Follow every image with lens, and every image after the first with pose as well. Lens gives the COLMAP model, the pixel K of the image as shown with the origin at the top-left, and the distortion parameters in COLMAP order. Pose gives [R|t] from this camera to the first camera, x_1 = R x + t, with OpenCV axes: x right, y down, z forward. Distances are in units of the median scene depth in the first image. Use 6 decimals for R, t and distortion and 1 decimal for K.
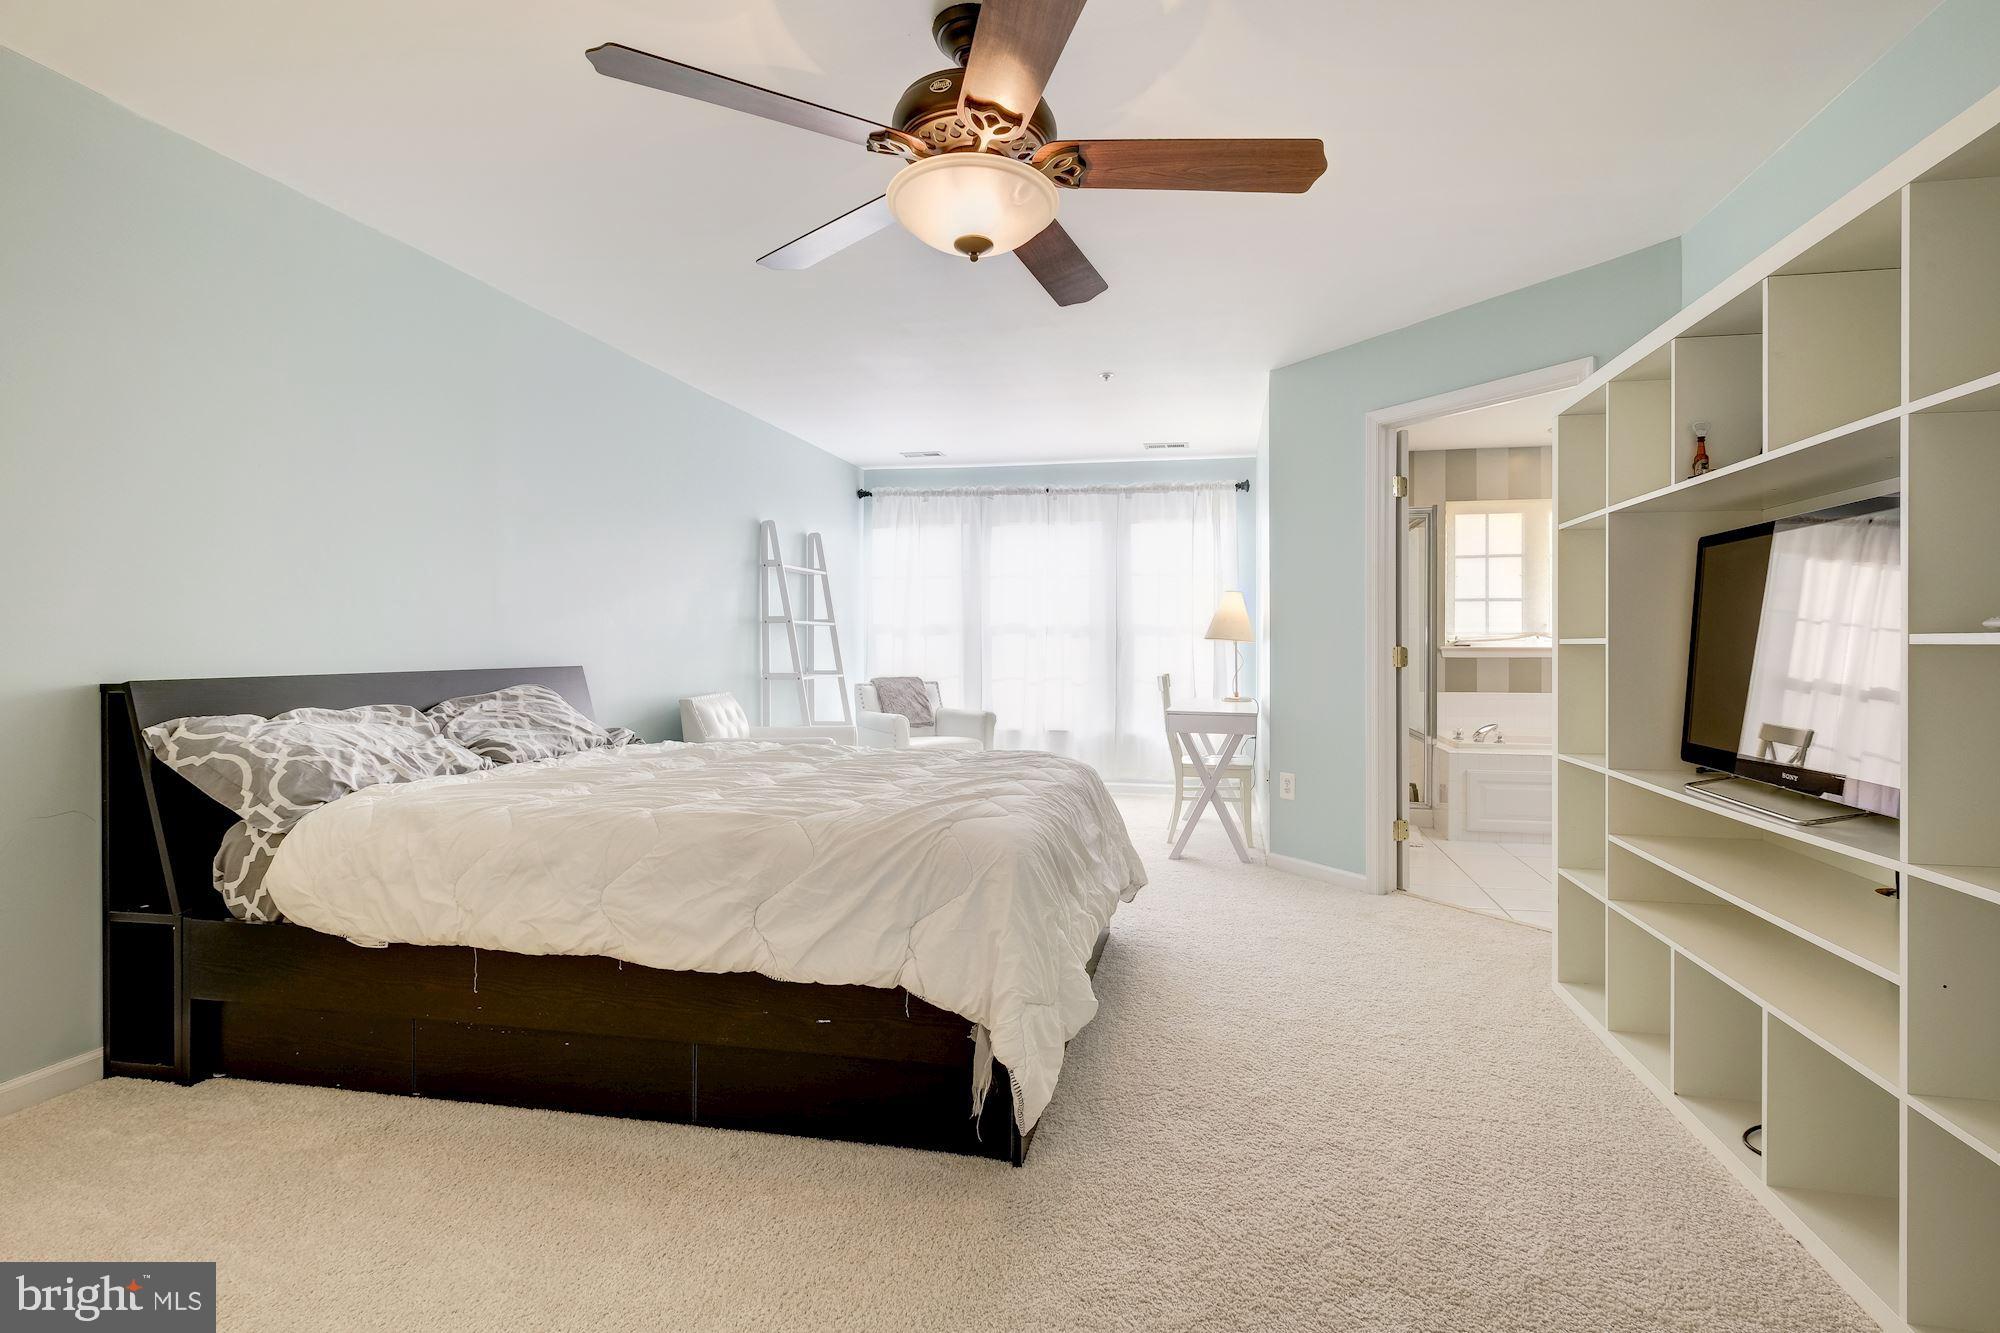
lens RADIAL K [[911.0, 0, 1038.8], [0, 911.0, 647.8], [0, 0, 1]] dist [-0.004807, -0.000361]
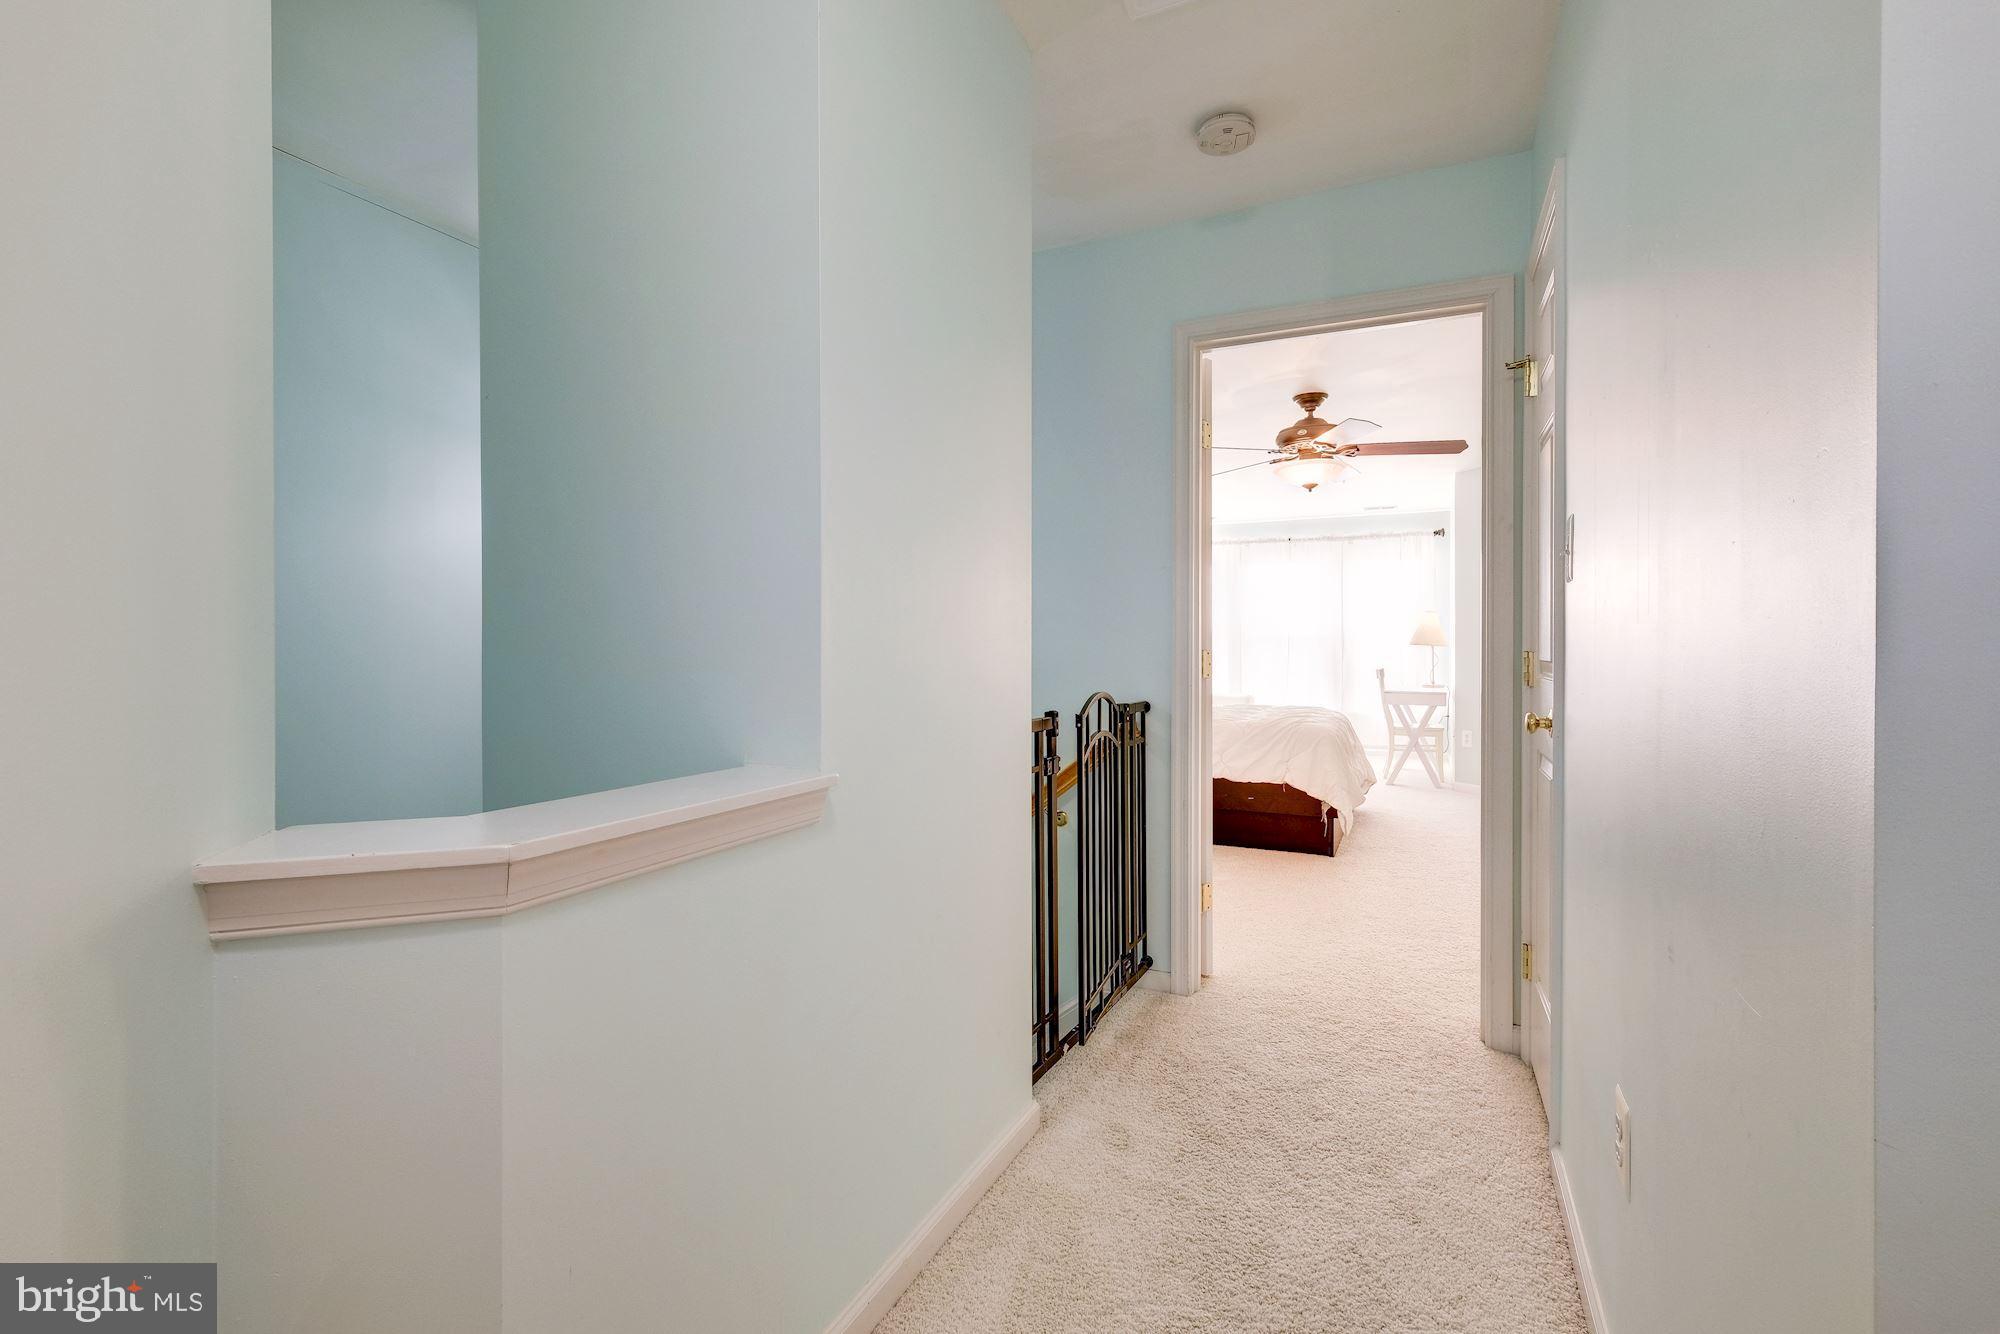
lens RADIAL K [[884.5, 0, 1010.6], [0, 884.5, 675.7], [0, 0, 1]] dist [-0.002264, -0.000092]
pose [[0.971532, -0.000730, -0.236905, -0.107928], [0.006690, 0.999681, 0.024354, 0.001424], [0.236812, -0.025246, 0.971227, -0.551196]]
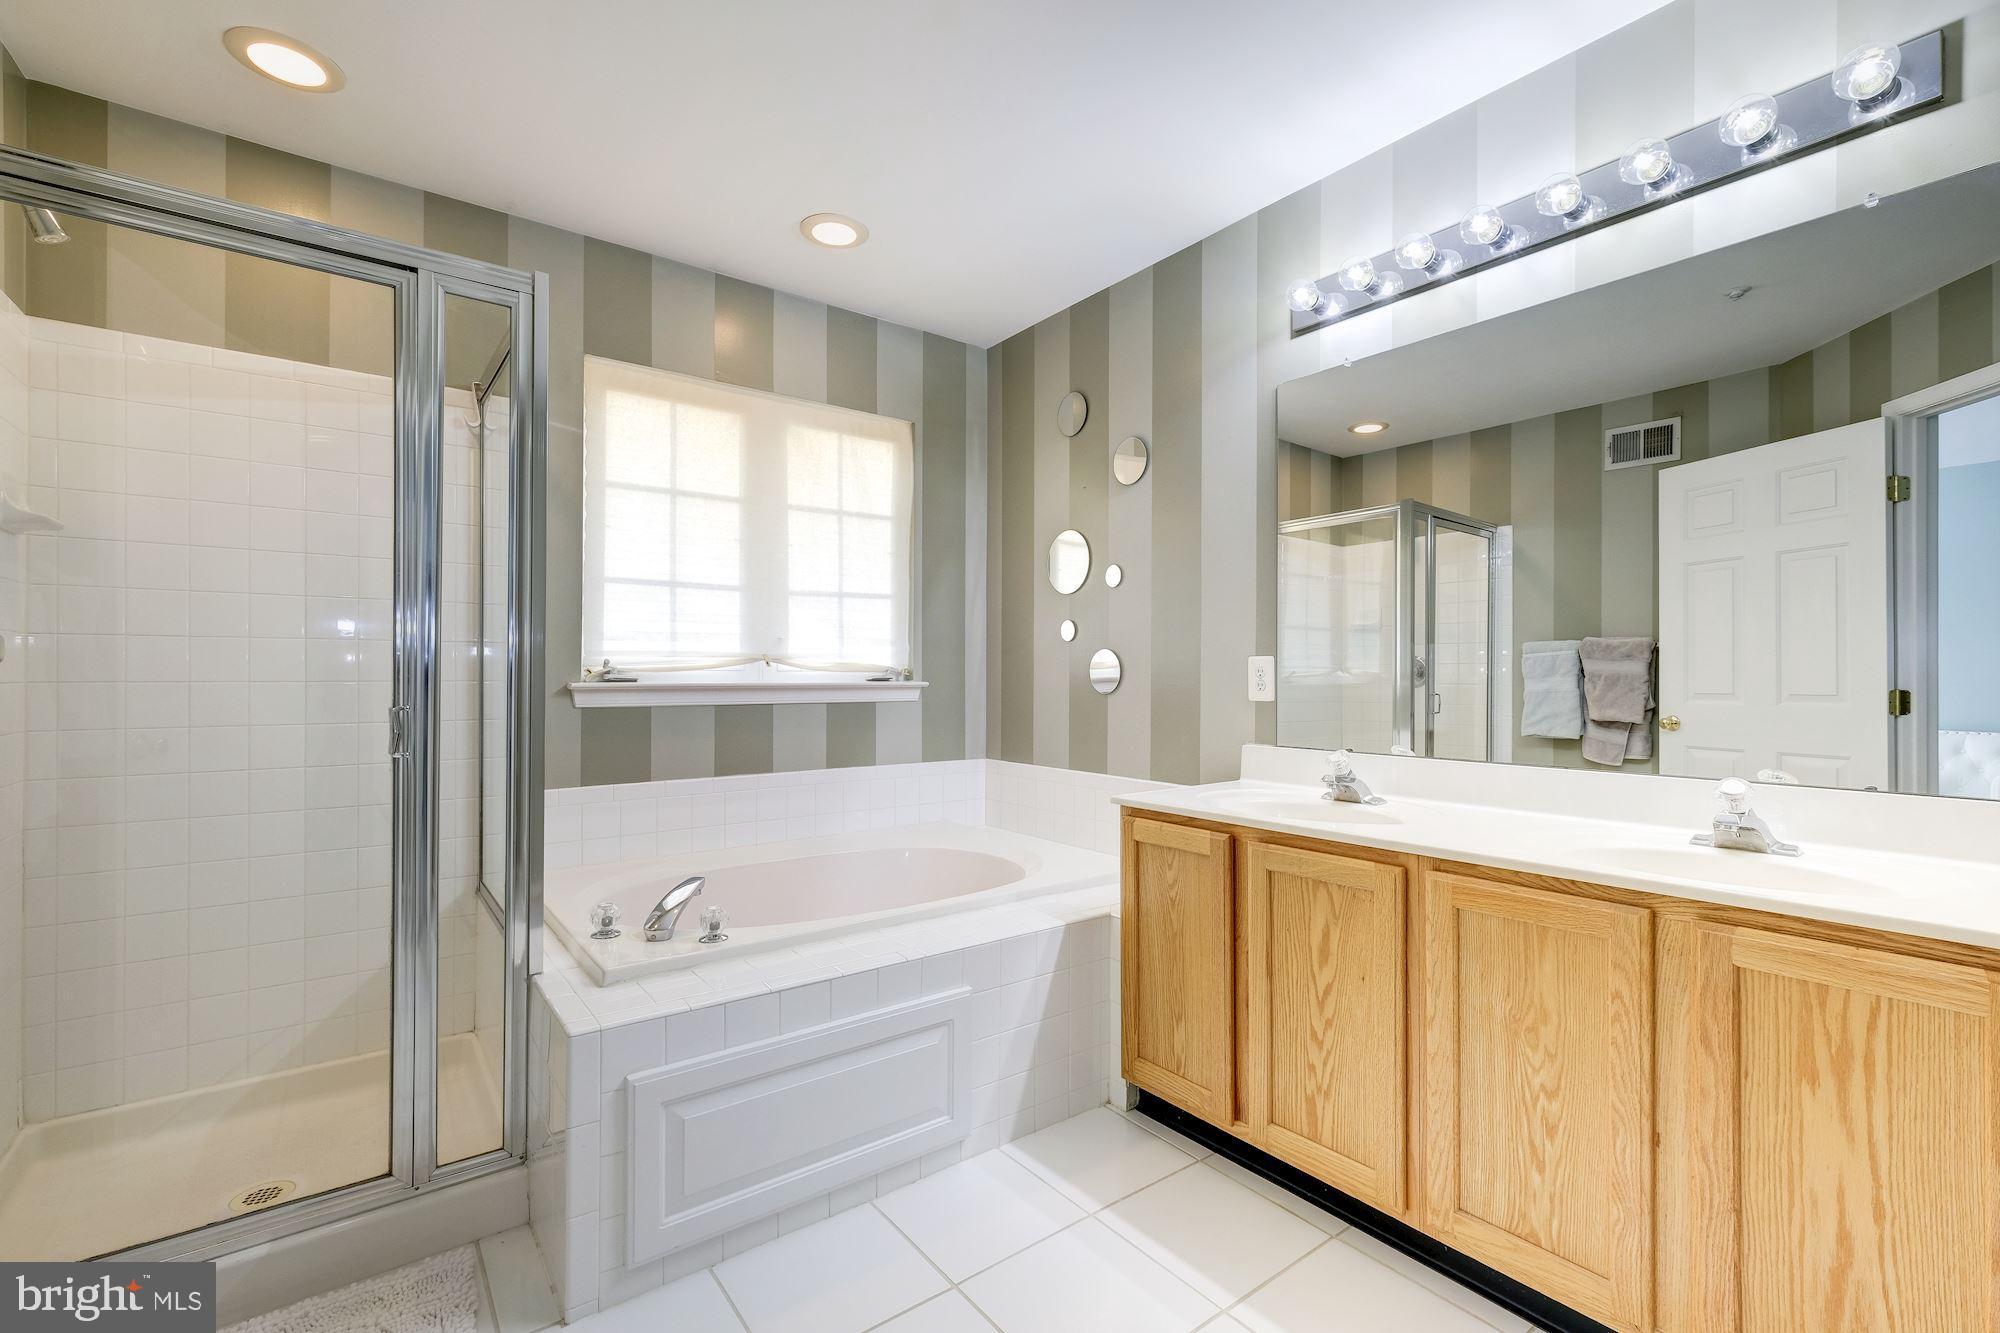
lens RADIAL K [[884.5, 0, 1010.6], [0, 884.5, 675.2], [0, 0, 1]] dist [-0.002264, -0.000092]
pose [[0.664285, 0.004680, 0.747465, 0.313923], [-0.003735, 0.999989, -0.002942, -0.004998], [-0.747470, -0.000837, 0.664295, 0.665155]]
